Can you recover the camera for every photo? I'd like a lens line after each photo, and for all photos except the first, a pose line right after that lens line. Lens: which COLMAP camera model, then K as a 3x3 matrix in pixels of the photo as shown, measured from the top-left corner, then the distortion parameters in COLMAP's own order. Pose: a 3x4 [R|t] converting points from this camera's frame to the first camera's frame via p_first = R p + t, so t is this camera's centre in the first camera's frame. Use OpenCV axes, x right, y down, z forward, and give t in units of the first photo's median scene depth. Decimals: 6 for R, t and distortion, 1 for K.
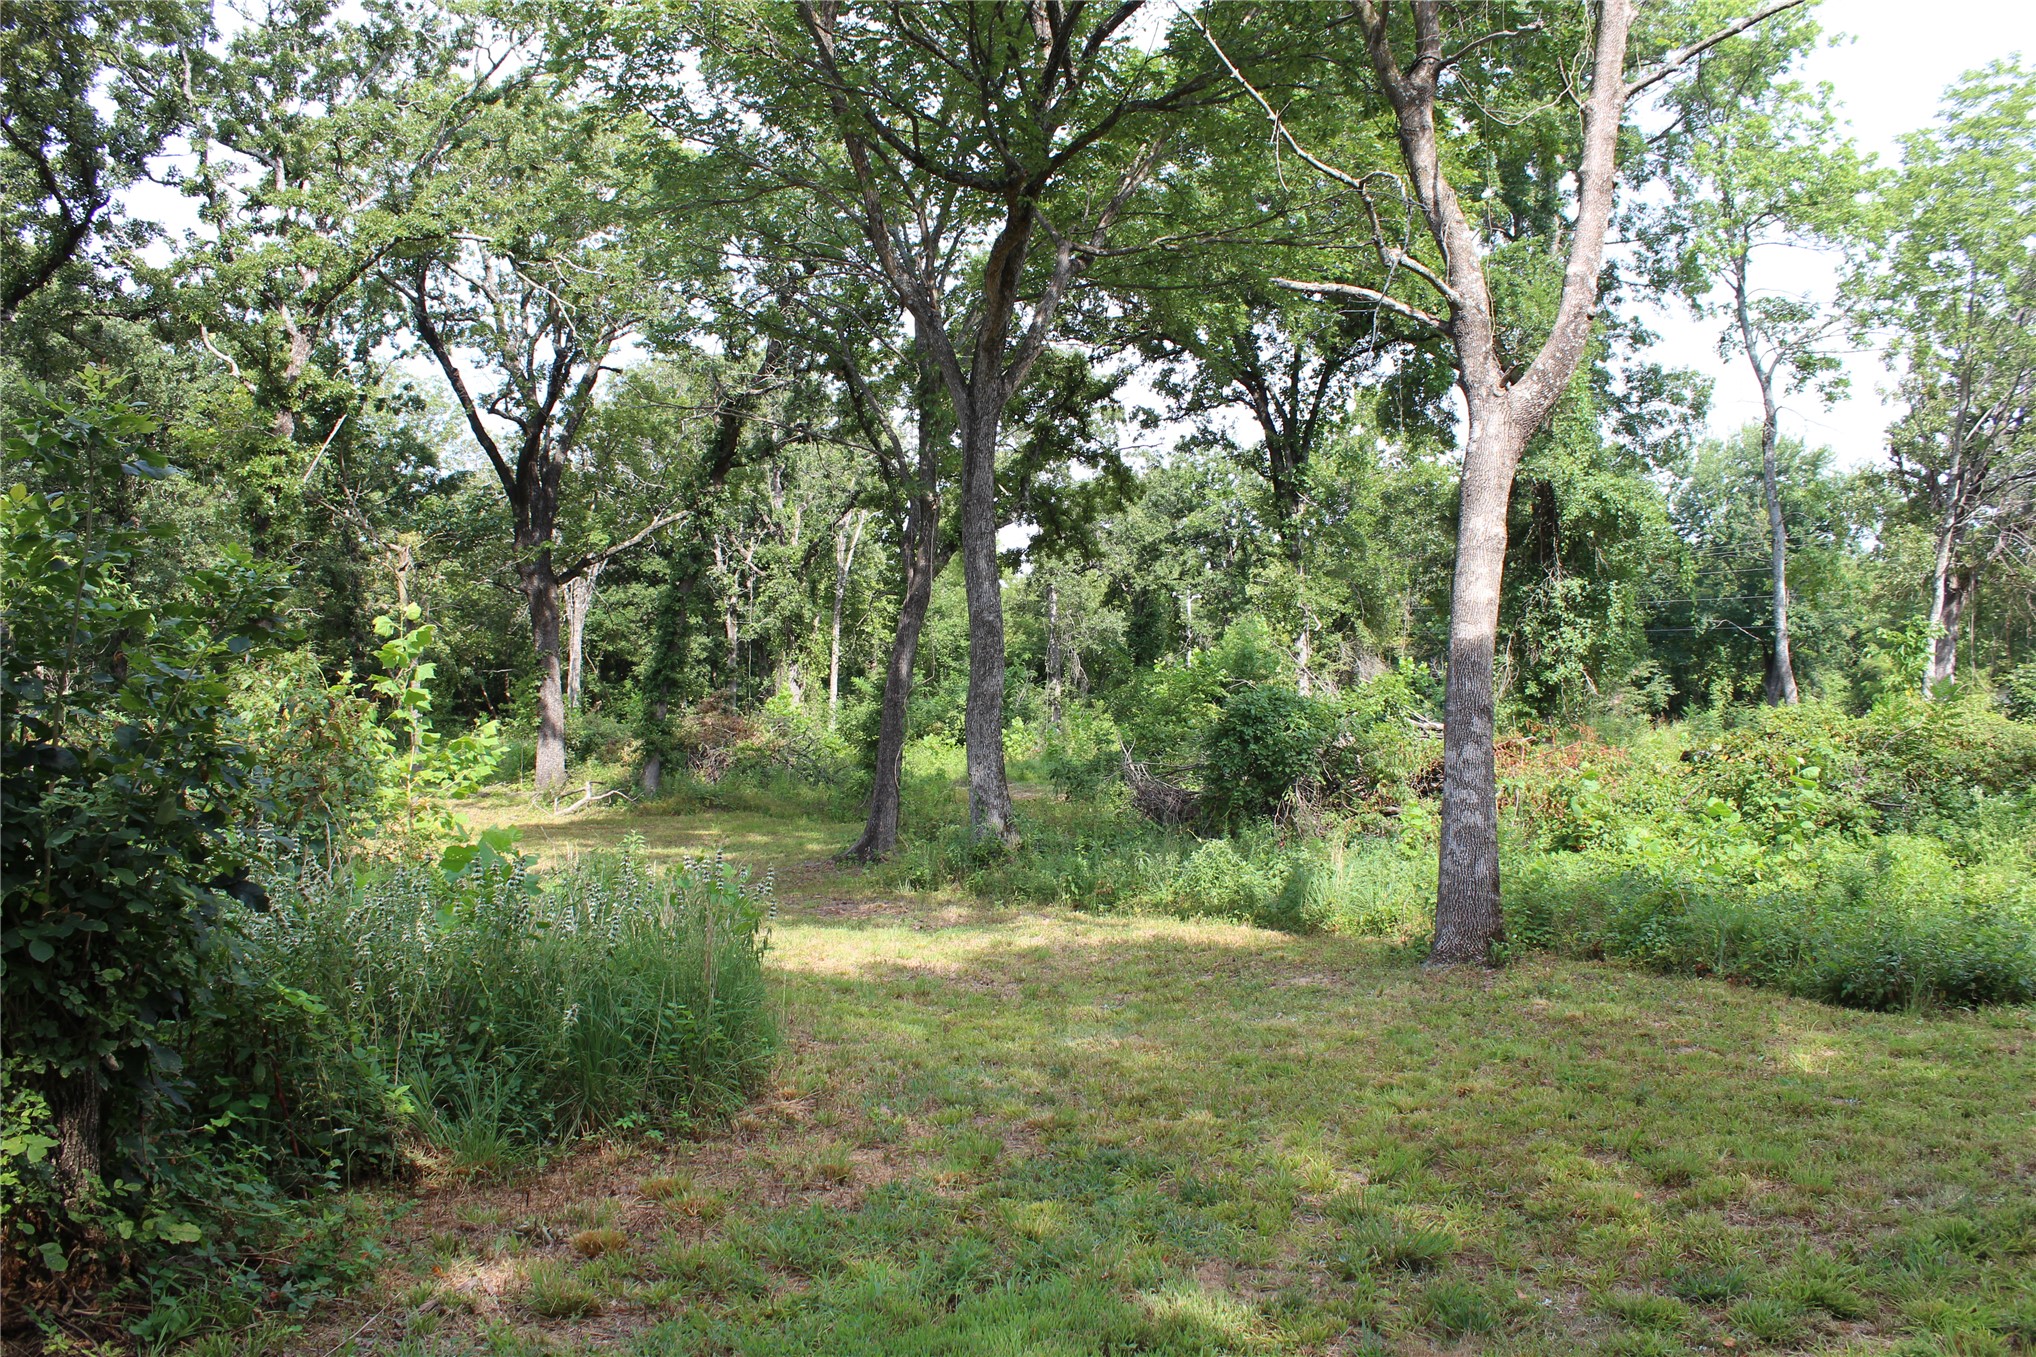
lens RADIAL K [[1712.9, 0, 1004.1], [0, 1712.9, 685.2], [0, 0, 1]] dist [-0.173678, 0.166091]
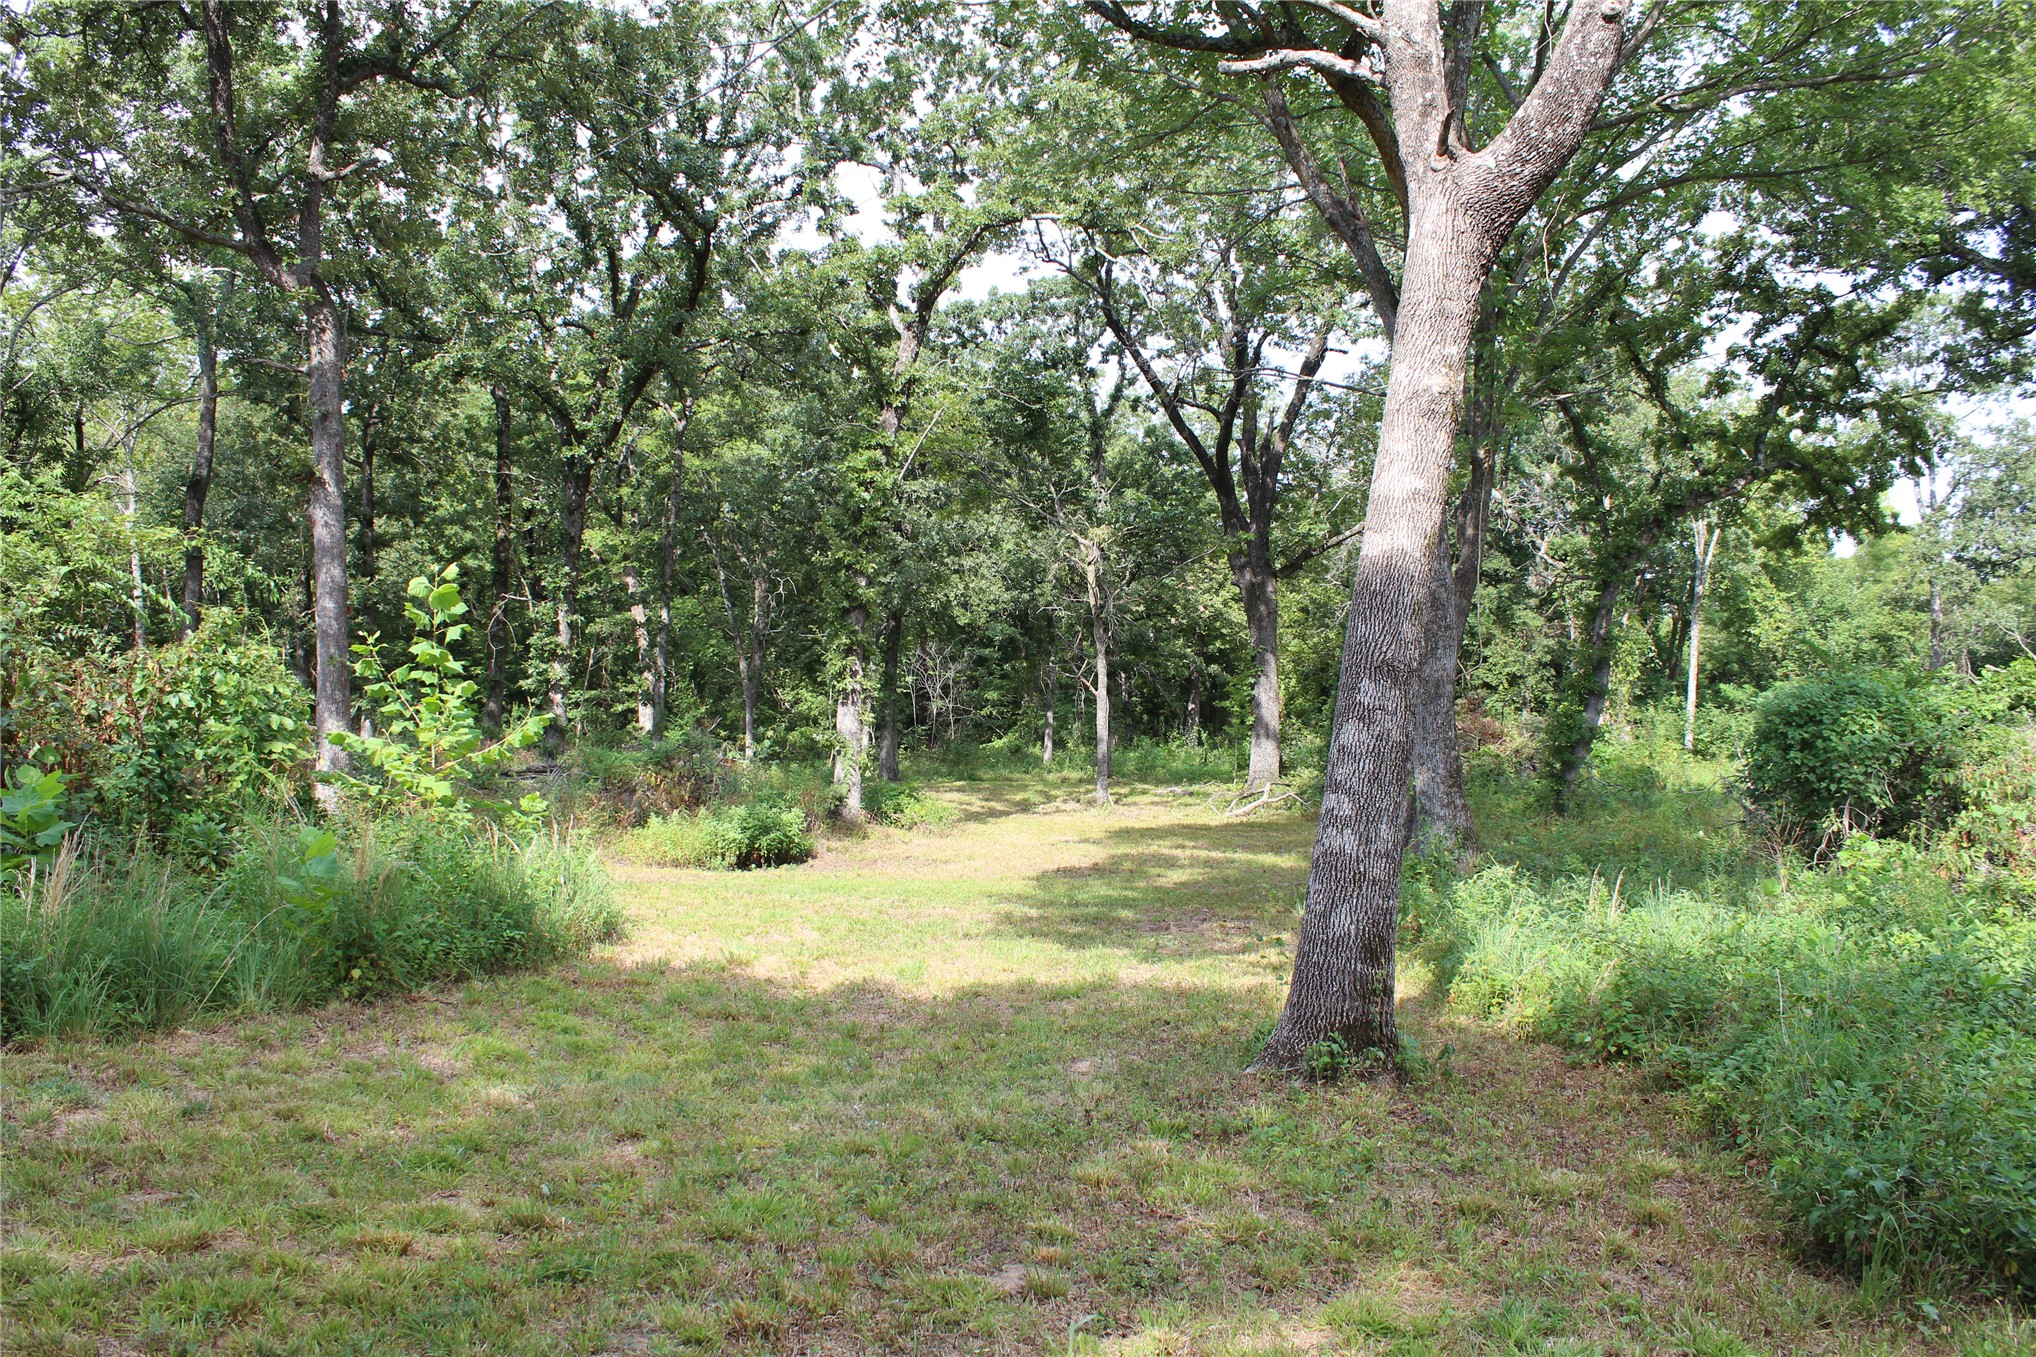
lens RADIAL K [[1712.9, 0, 1004.1], [0, 1712.9, 685.2], [0, 0, 1]] dist [-0.173678, 0.166091]
pose [[0.838874, 0.007686, -0.544271, 0.138321], [-0.011413, 0.999929, -0.003471, 0.006647], [0.544205, 0.009123, 0.838902, 0.108308]]
